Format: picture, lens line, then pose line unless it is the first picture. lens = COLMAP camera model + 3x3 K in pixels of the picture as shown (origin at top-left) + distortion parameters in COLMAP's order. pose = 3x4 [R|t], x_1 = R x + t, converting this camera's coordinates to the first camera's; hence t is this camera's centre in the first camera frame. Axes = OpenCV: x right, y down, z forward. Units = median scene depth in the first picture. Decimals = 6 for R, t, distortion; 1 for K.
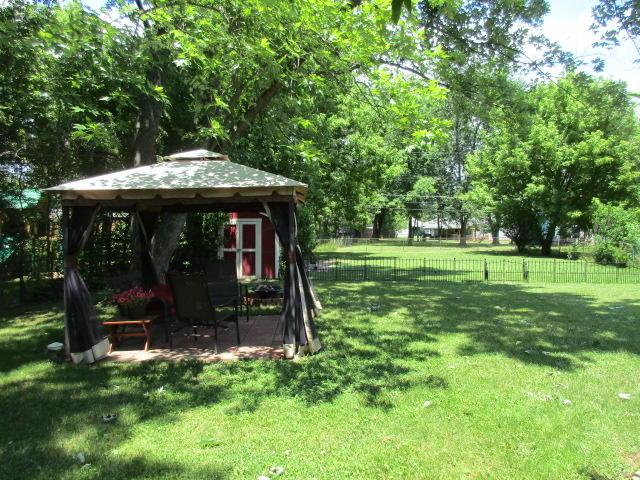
lens RADIAL K [[475.6, 0, 319.8], [0, 475.6, 239.7], [0, 0, 1]] dist [-0.004023, 0.005274]
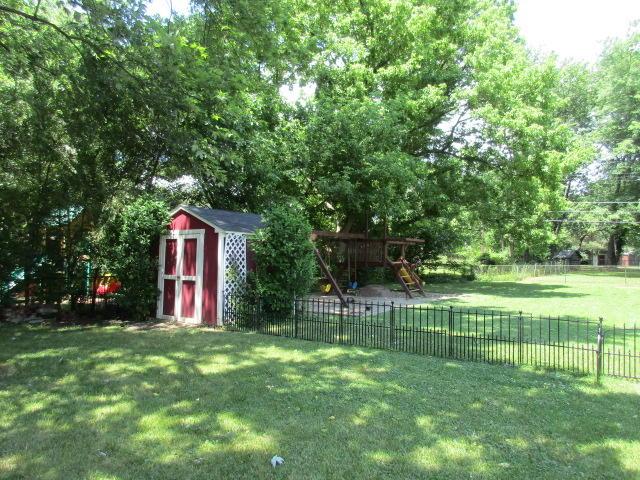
lens RADIAL K [[475.6, 0, 320.3], [0, 475.6, 240.7], [0, 0, 1]] dist [-0.004023, 0.005274]
pose [[0.877658, -0.011938, -0.479139, 0.313691], [-0.012995, 0.998730, -0.048686, 0.001022], [0.479112, 0.048956, 0.876388, 0.514851]]
